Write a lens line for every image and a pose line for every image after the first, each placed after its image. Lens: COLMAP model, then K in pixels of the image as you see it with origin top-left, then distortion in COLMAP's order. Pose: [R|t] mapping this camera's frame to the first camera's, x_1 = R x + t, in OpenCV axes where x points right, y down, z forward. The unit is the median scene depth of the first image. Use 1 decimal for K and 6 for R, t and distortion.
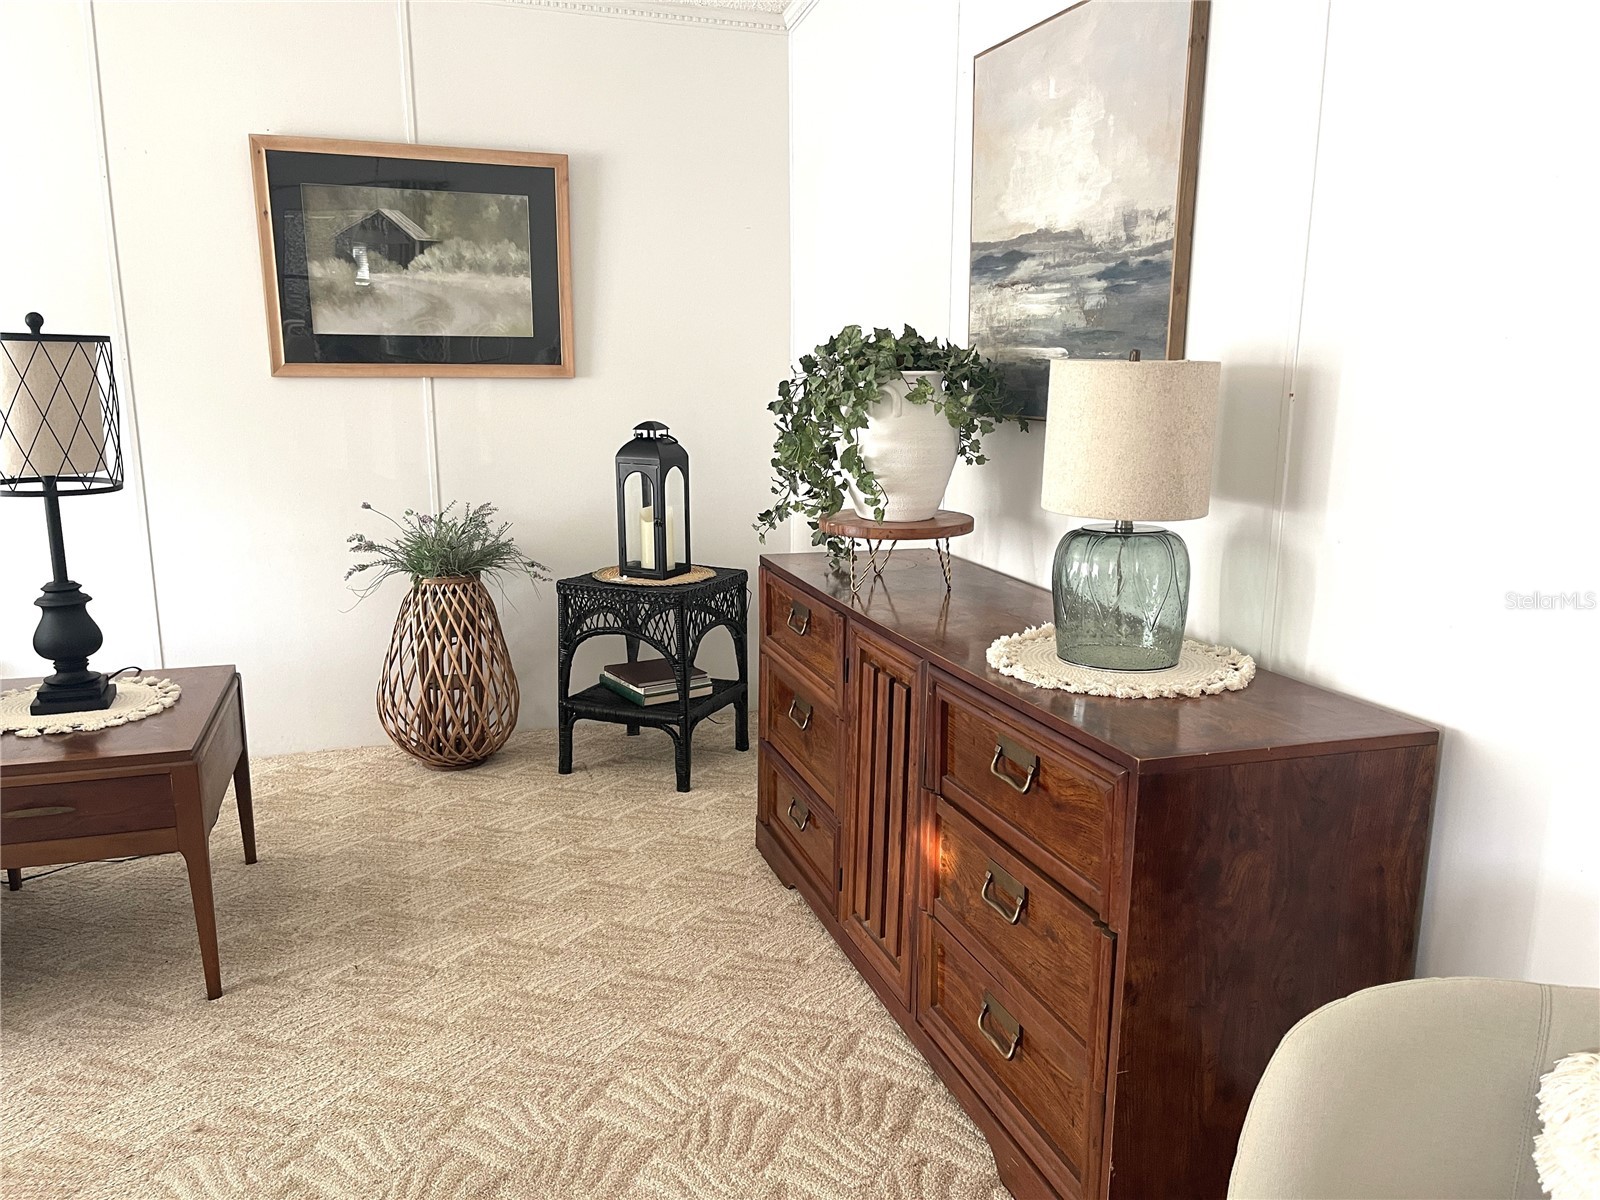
lens RADIAL K [[1206.1, 0, 801.2], [0, 1206.1, 596.2], [0, 0, 1]] dist [0.071541, -0.096232]
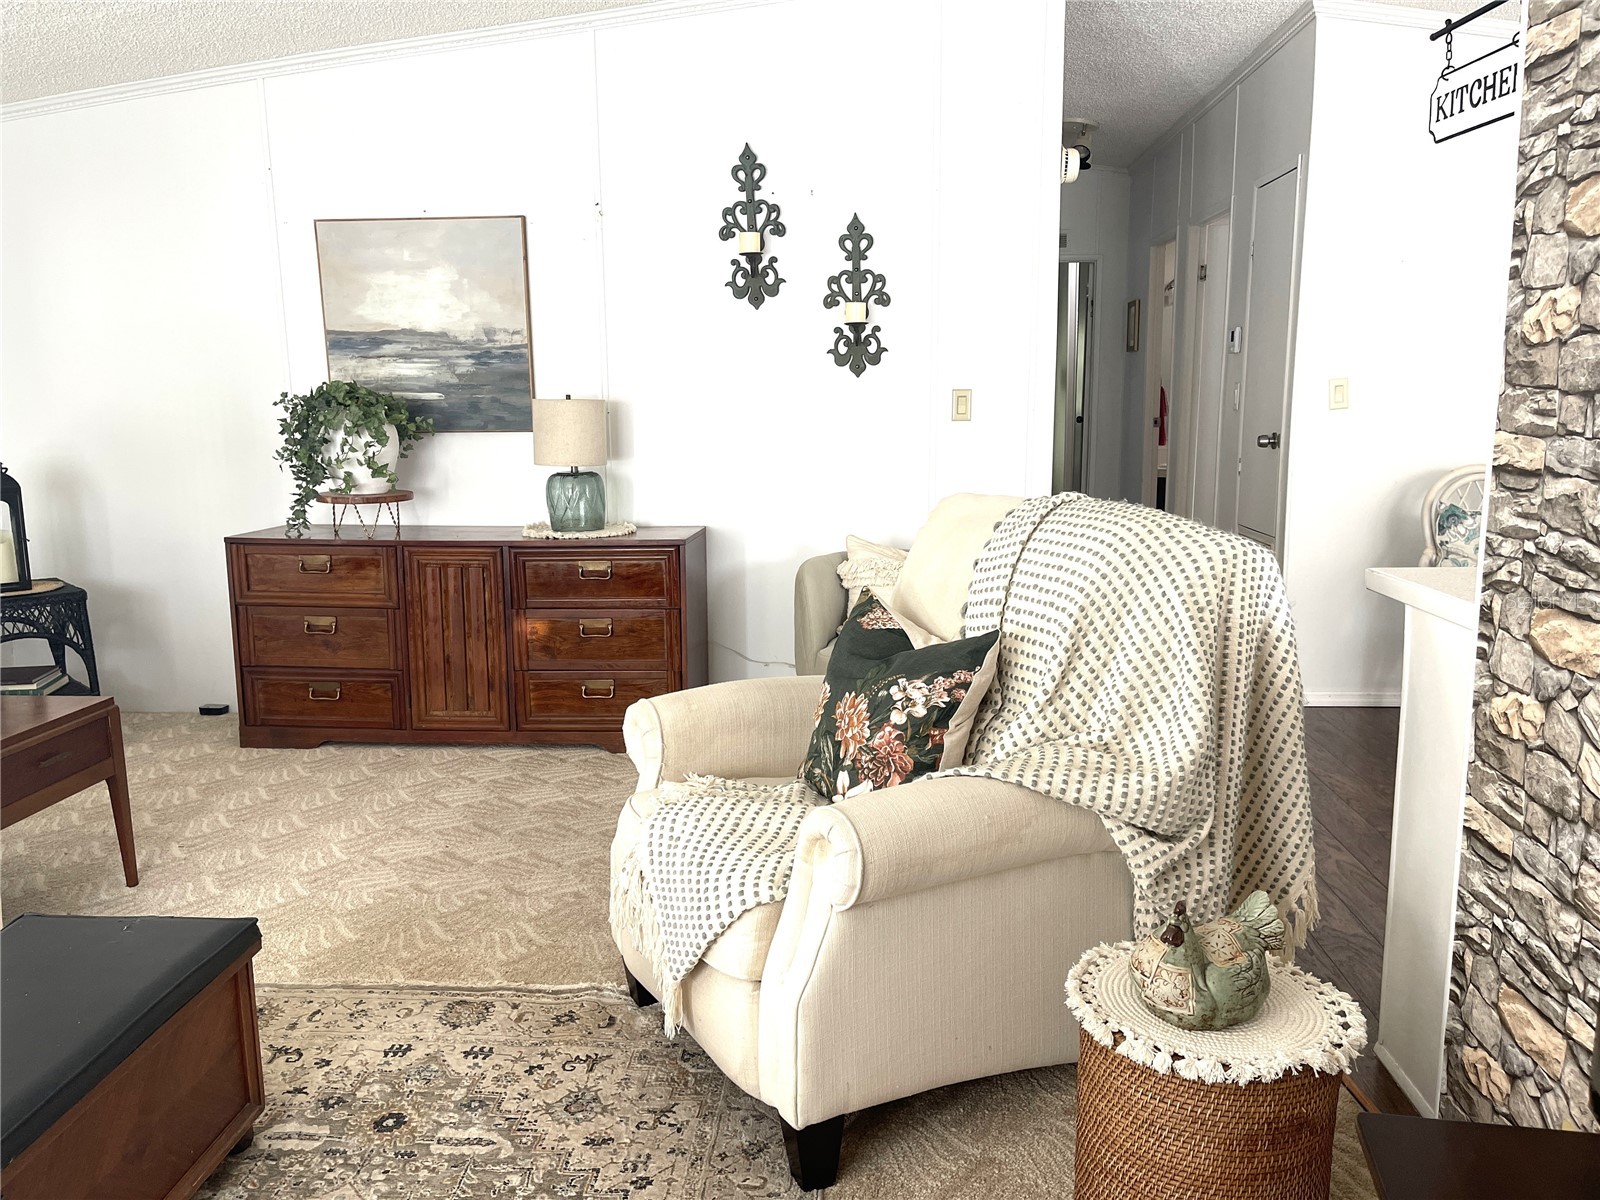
lens RADIAL K [[1206.1, 0, 795.9], [0, 1206.1, 595.9], [0, 0, 1]] dist [0.071541, -0.096232]
pose [[0.401982, -0.166577, 0.900368, -1.225913], [0.185918, 0.977679, 0.097874, 0.020314], [-0.896574, 0.128050, 0.423979, -0.239049]]
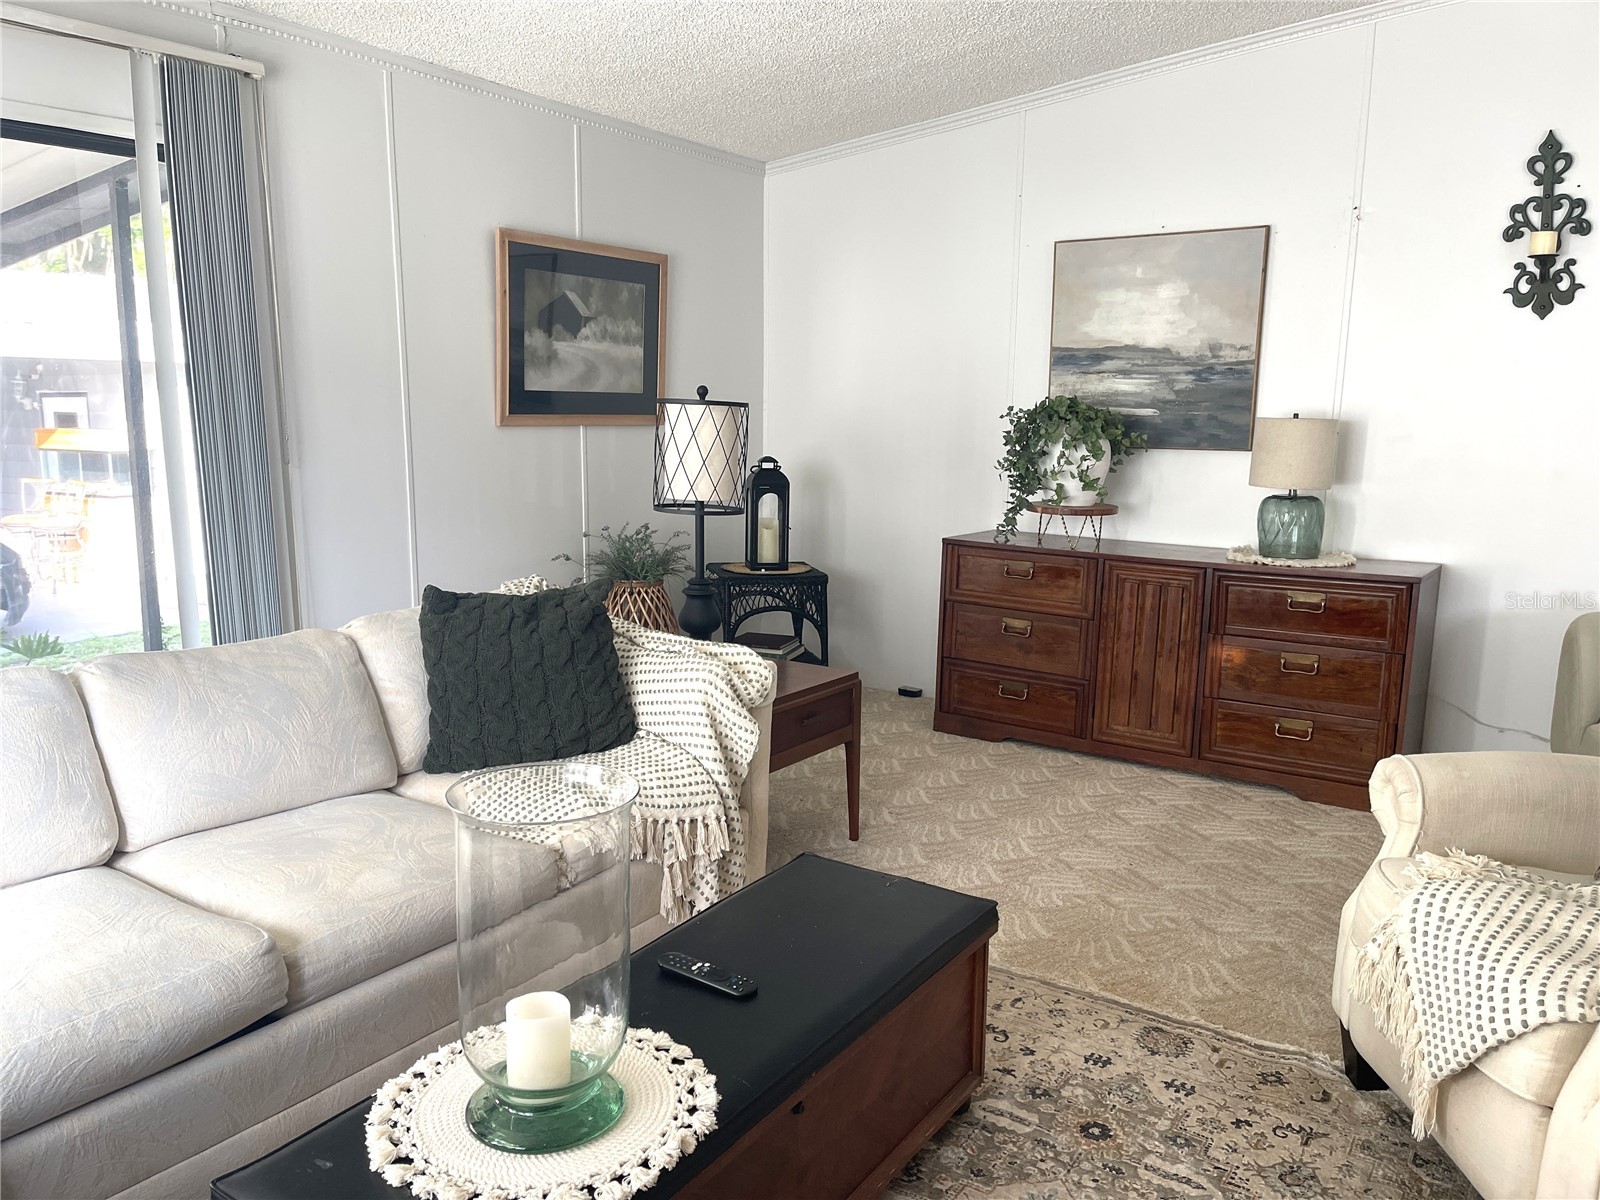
lens RADIAL K [[1206.1, 0, 791.7], [0, 1206.1, 598.9], [0, 0, 1]] dist [0.071541, -0.096232]
pose [[0.802948, -0.093655, 0.588645, -1.278487], [0.105944, 0.994278, 0.013678, 0.002067], [-0.586558, 0.051381, 0.808276, -0.163450]]
